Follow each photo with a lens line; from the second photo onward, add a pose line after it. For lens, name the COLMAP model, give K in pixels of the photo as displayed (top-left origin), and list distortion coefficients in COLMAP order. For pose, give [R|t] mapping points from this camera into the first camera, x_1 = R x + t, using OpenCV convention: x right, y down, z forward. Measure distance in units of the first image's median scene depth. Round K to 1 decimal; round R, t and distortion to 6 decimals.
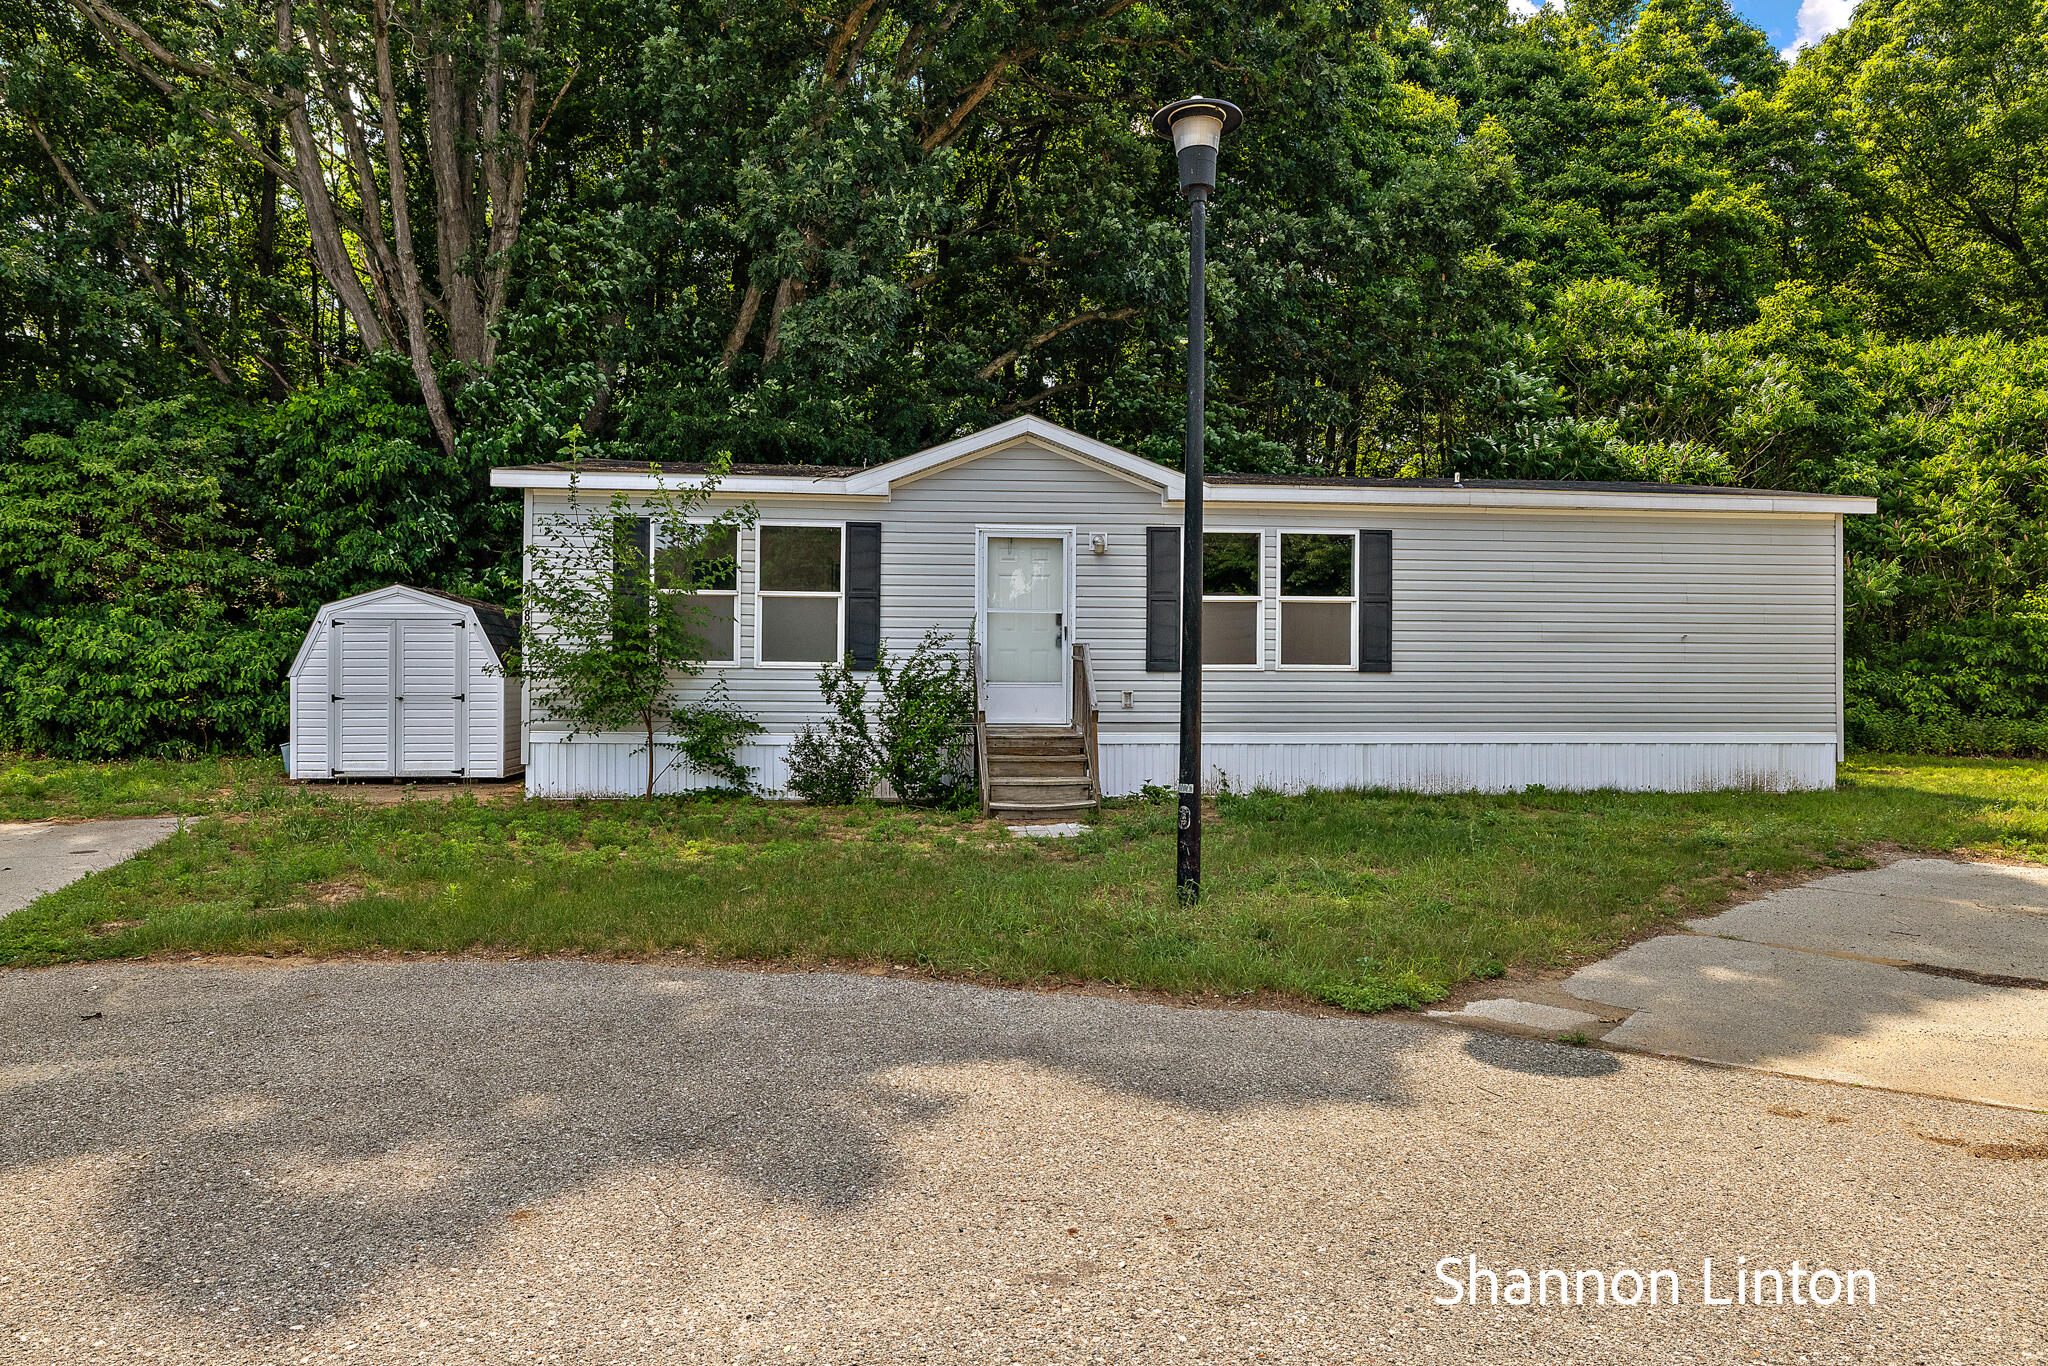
lens RADIAL K [[1338.5, 0, 1020.1], [0, 1338.5, 674.6], [0, 0, 1]] dist [-0.005050, -0.001680]
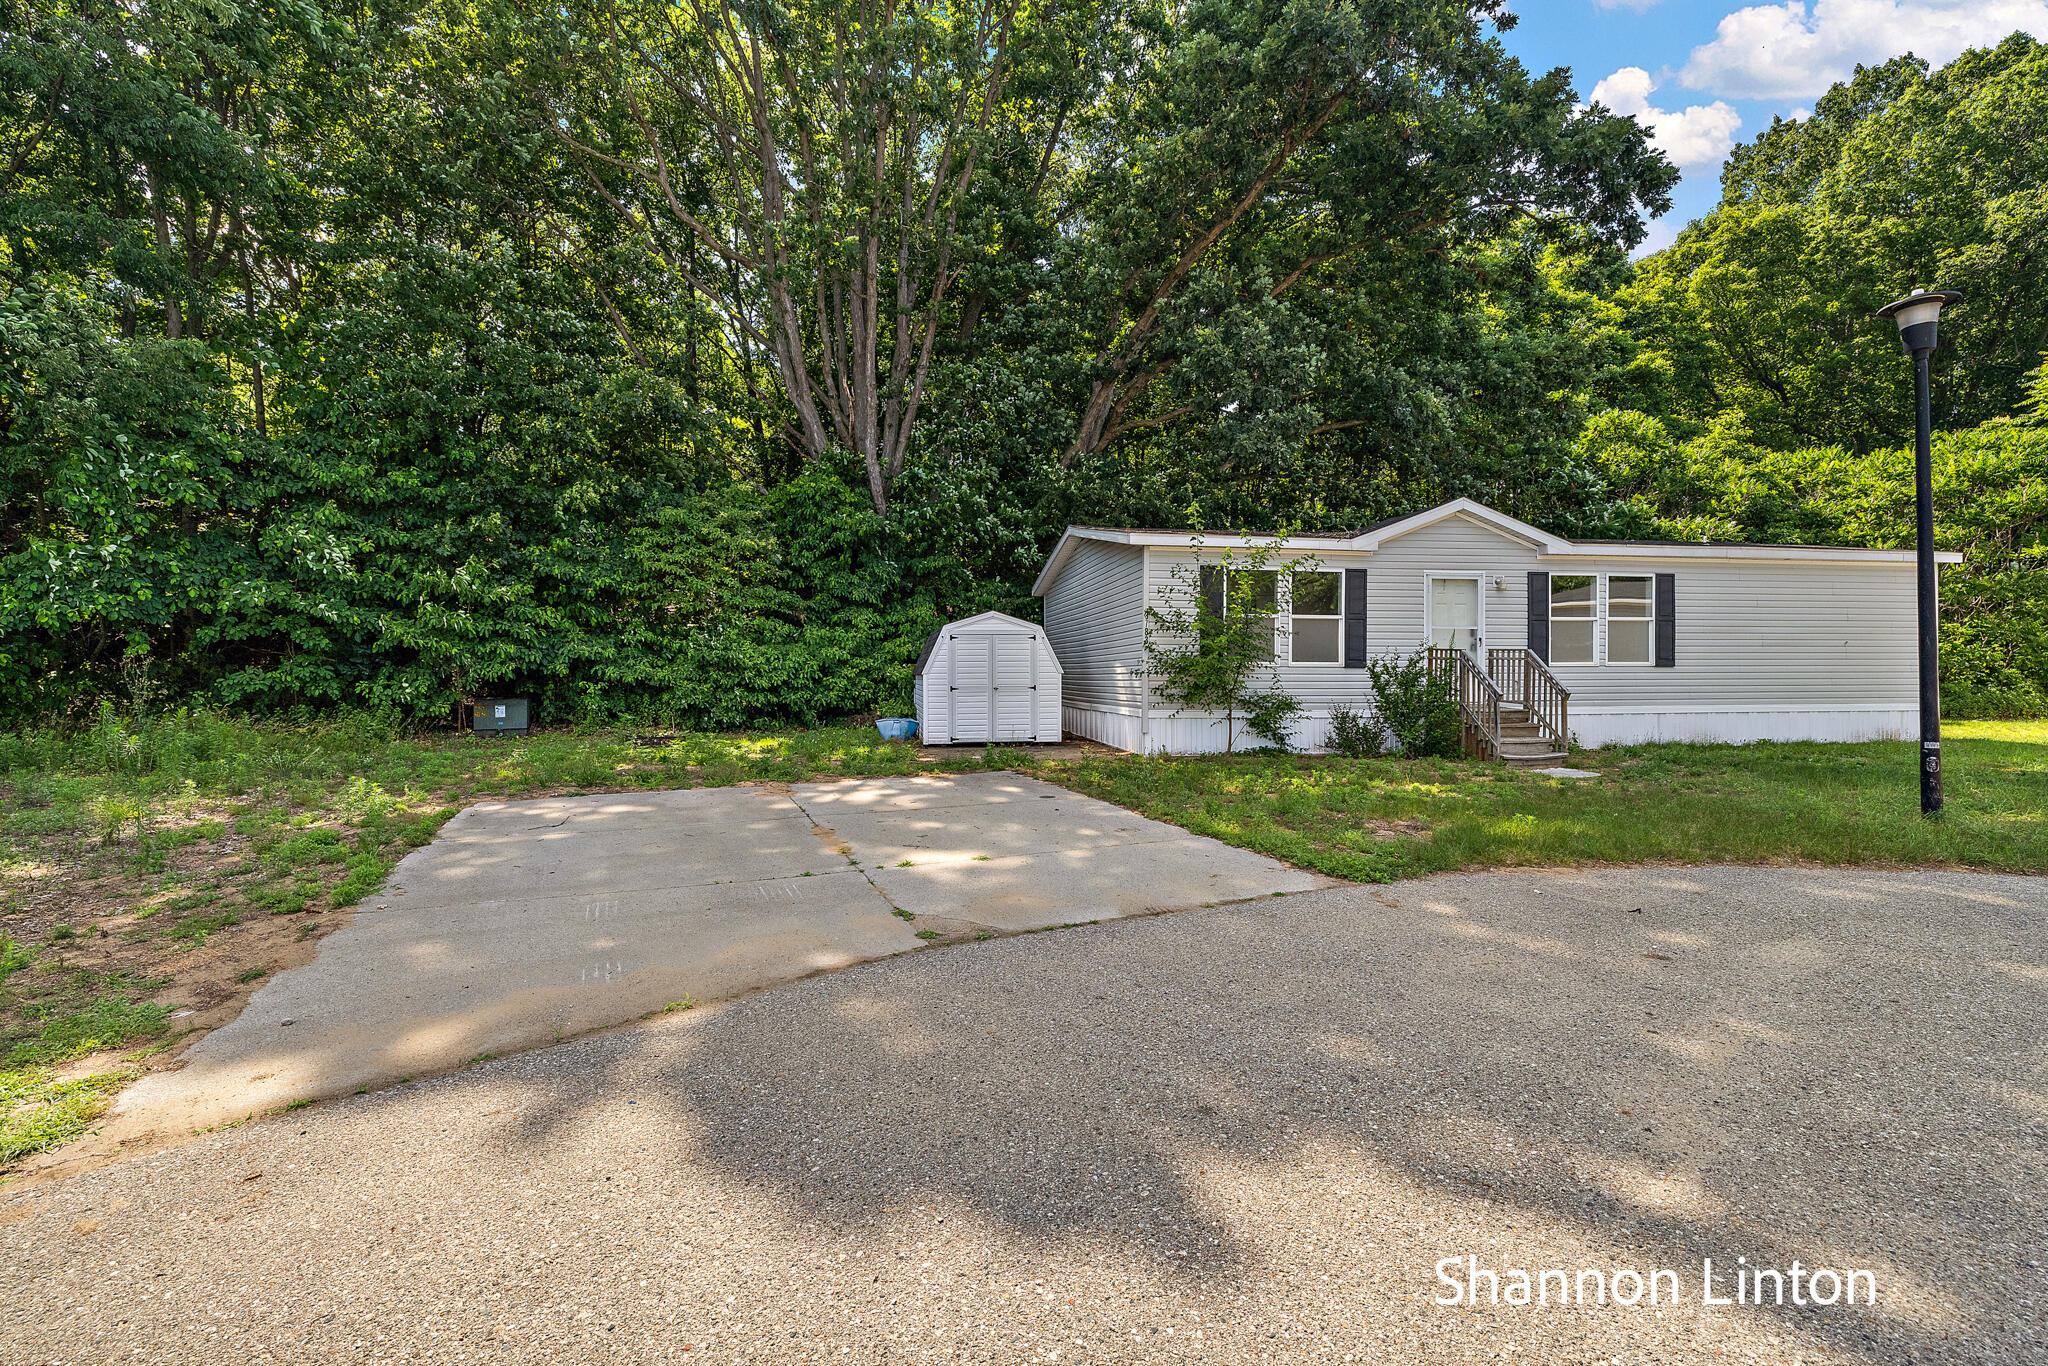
lens RADIAL K [[888.6, 0, 1023.9], [0, 888.6, 671.4], [0, 0, 1]] dist [0.001735, -0.000065]
pose [[0.998261, -0.006375, 0.058604, -0.543785], [0.006120, 0.999971, 0.004540, -0.005628], [-0.058632, -0.004173, 0.998271, 0.027886]]
